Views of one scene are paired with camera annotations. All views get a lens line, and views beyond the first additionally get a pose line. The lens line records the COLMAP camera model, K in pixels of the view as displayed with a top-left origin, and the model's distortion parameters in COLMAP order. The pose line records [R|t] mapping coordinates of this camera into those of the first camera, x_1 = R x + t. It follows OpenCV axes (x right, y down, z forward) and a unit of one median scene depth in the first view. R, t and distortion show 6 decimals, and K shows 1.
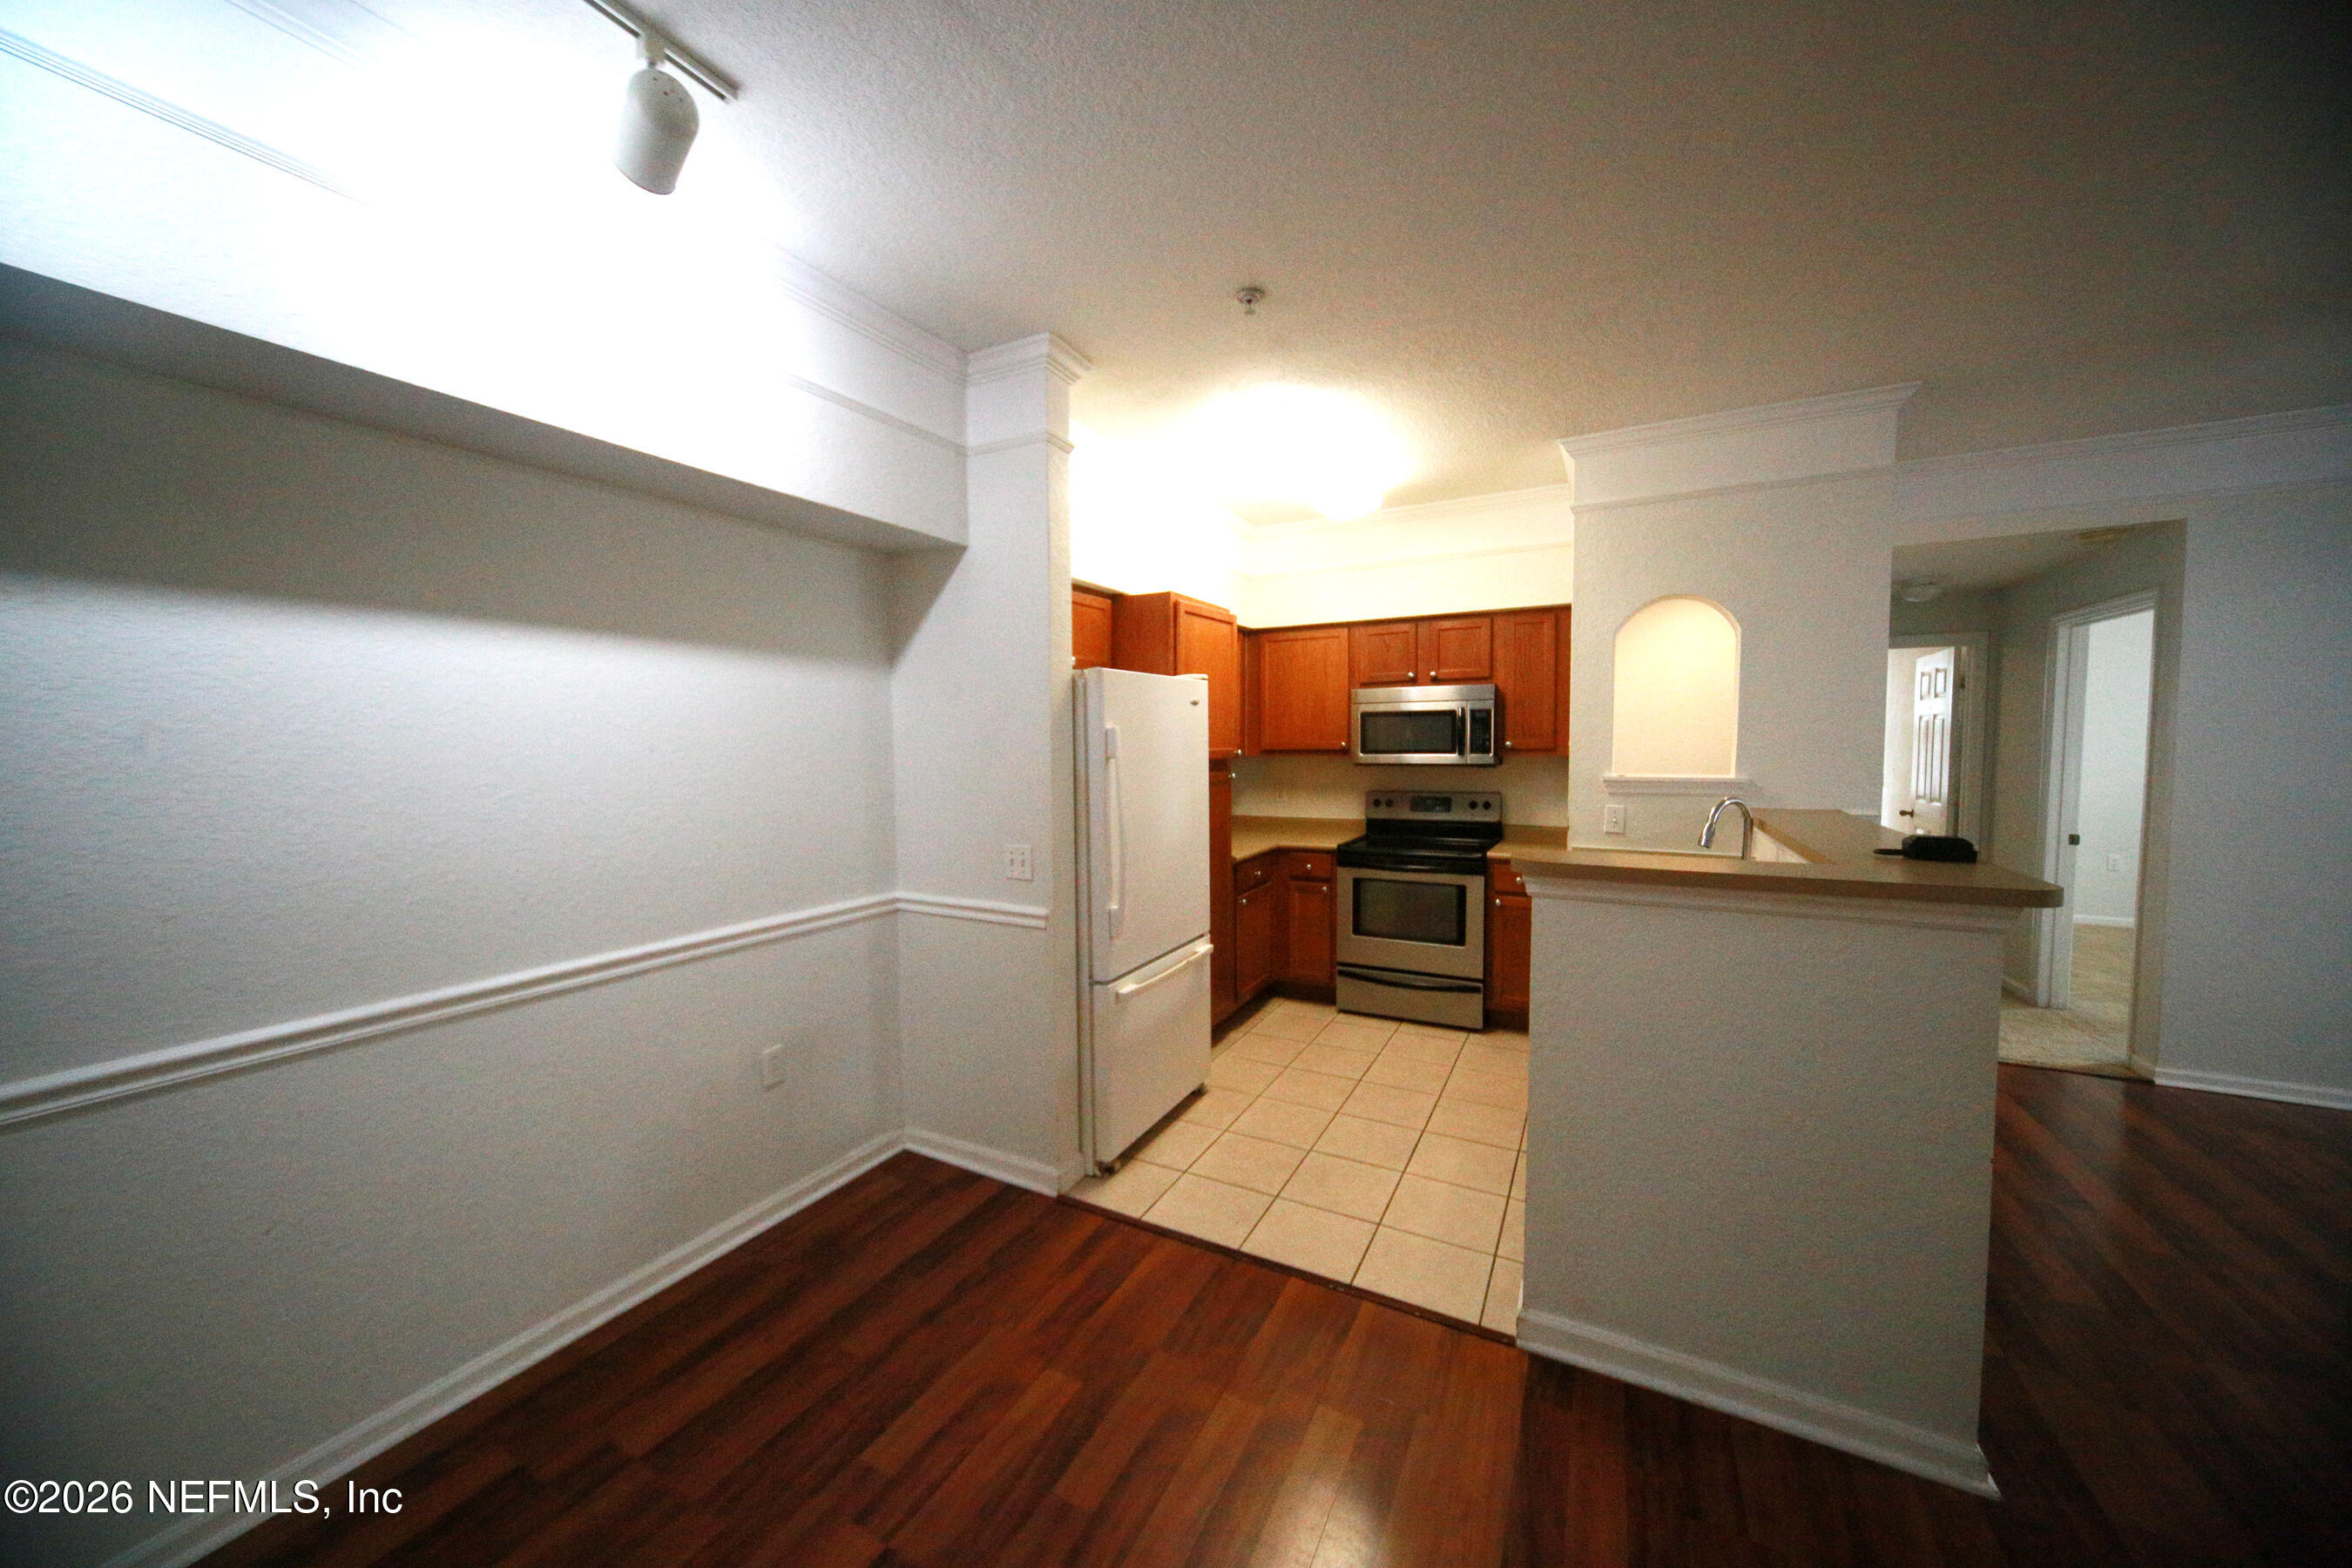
lens RADIAL K [[826.0, 0, 1176.0], [0, 826.0, 784.0], [0, 0, 1]] dist [-0.000476, 0.000001]
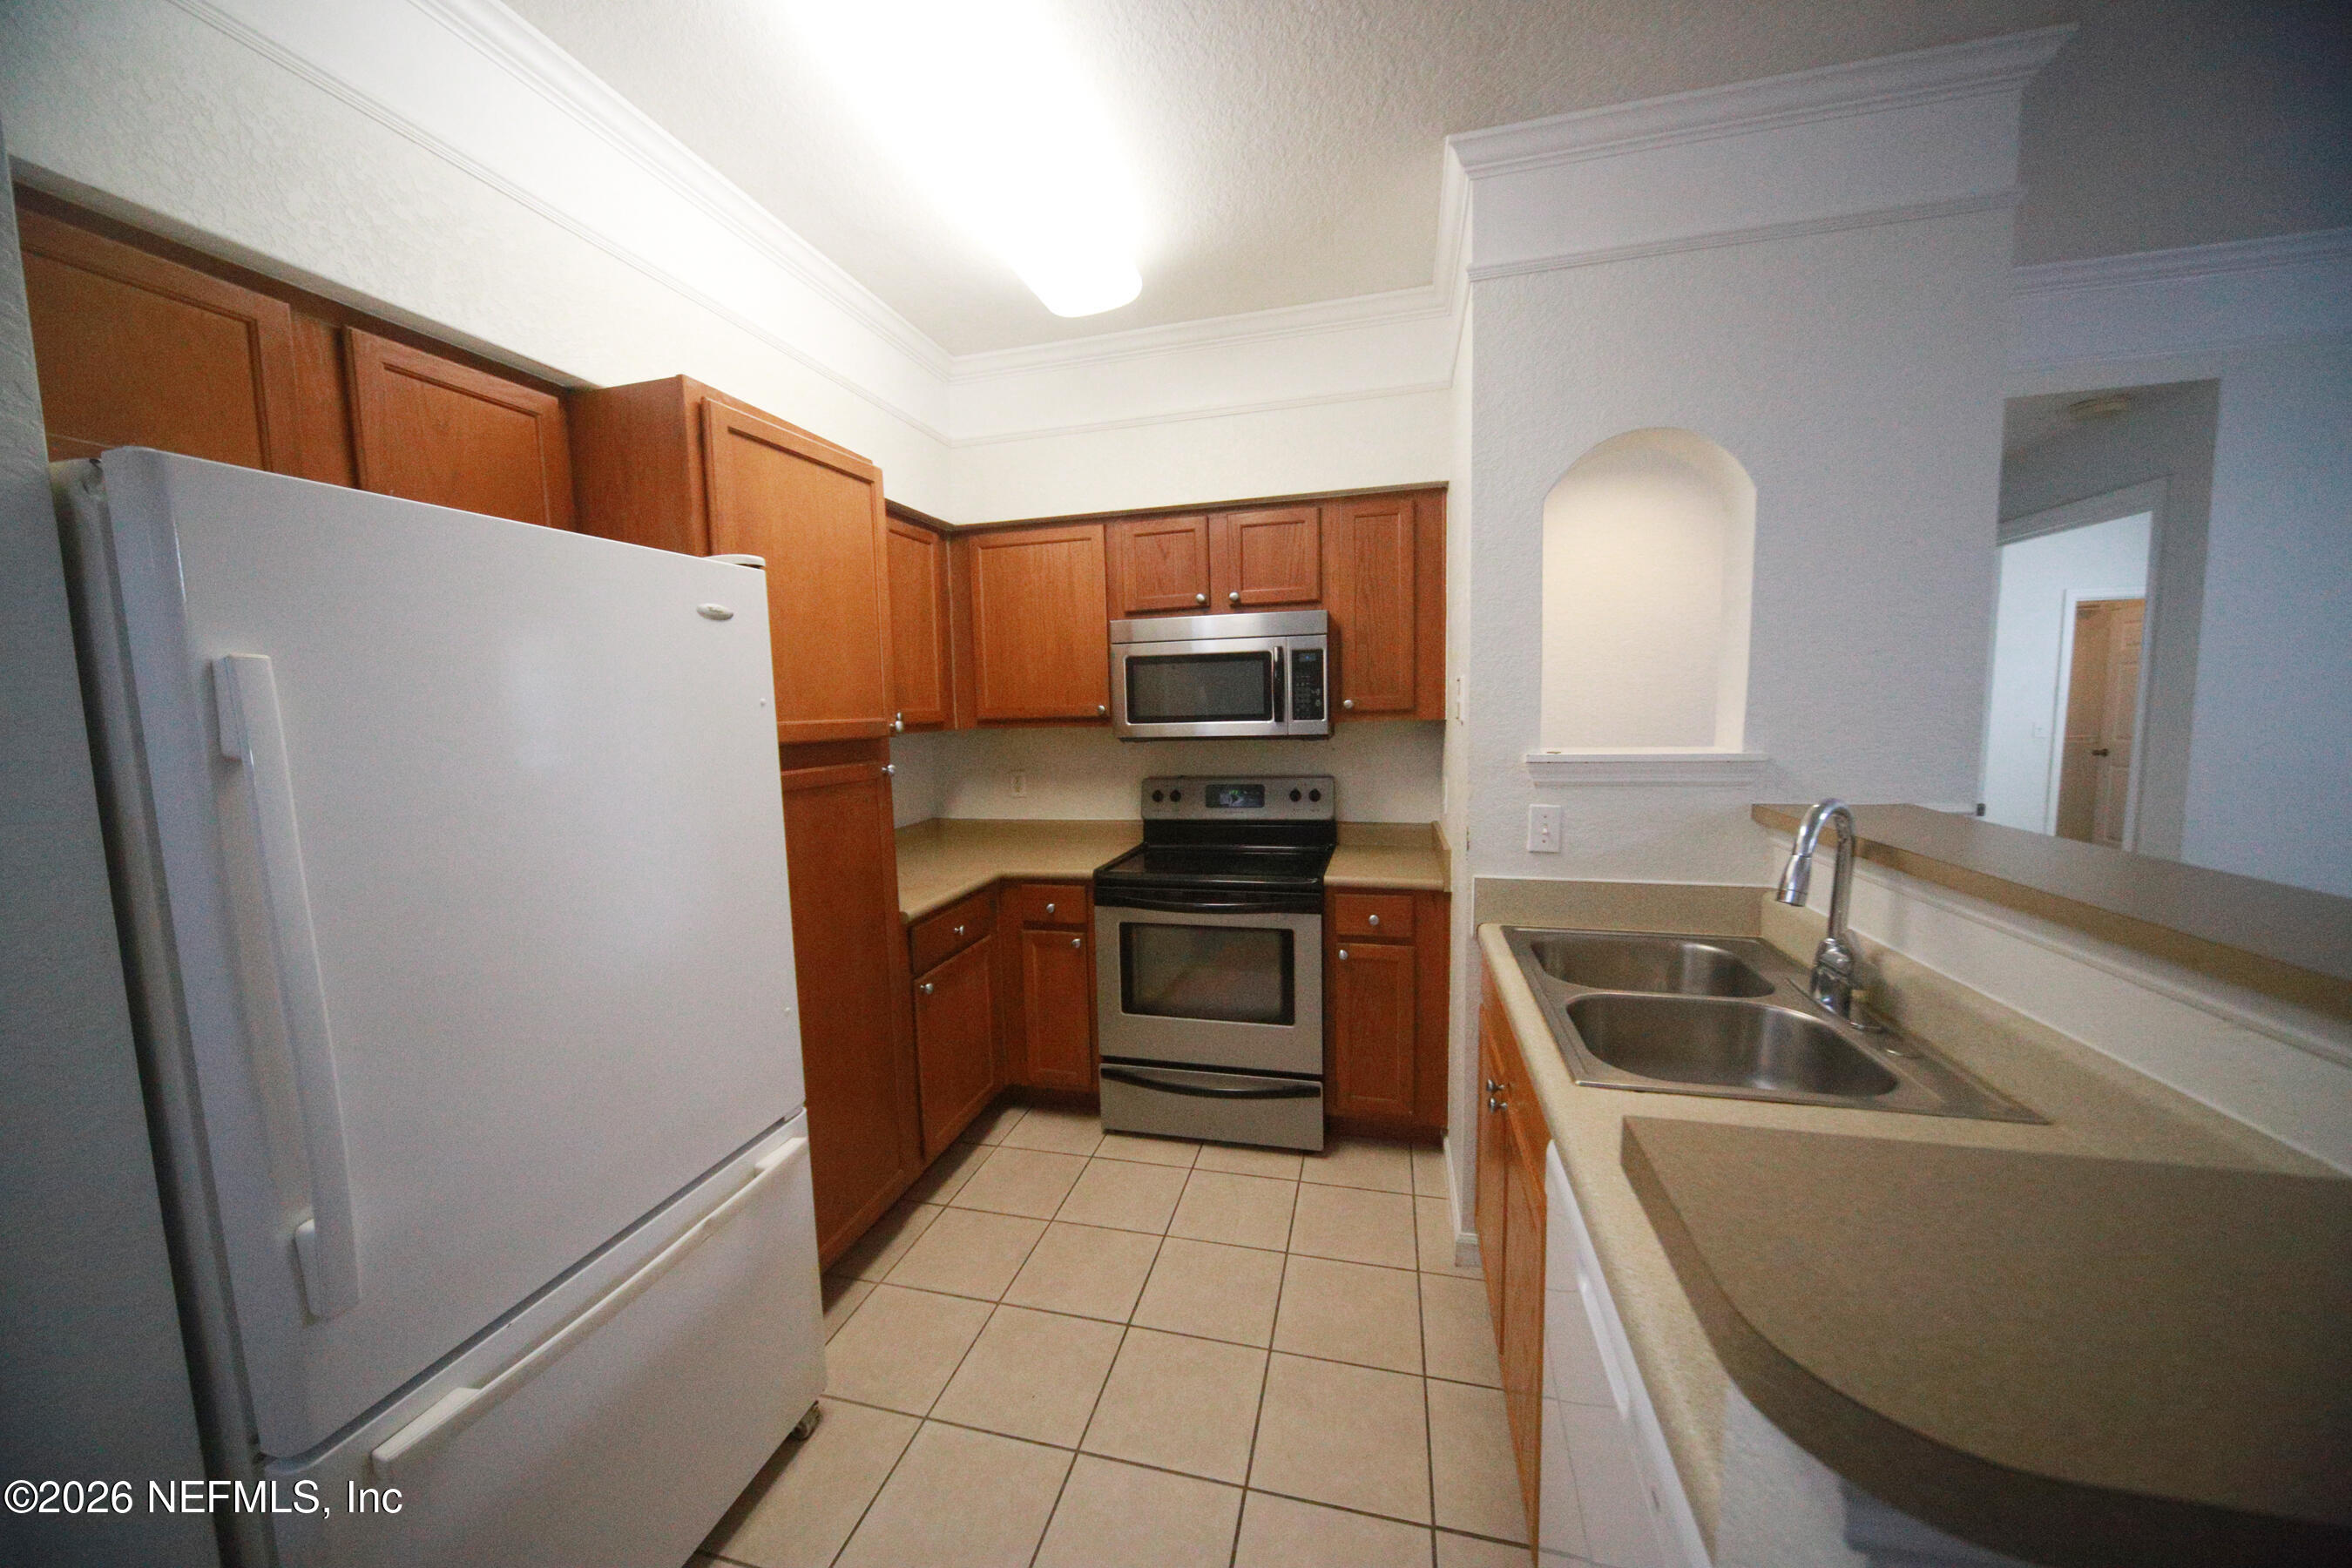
lens RADIAL K [[826.0, 0, 1176.0], [0, 826.0, 784.0], [0, 0, 1]] dist [-0.000476, 0.000001]
pose [[0.971262, -0.037845, 0.234985, 0.114630], [0.028715, 0.998698, 0.042156, -0.016253], [-0.236274, -0.034197, 0.971084, 0.394342]]
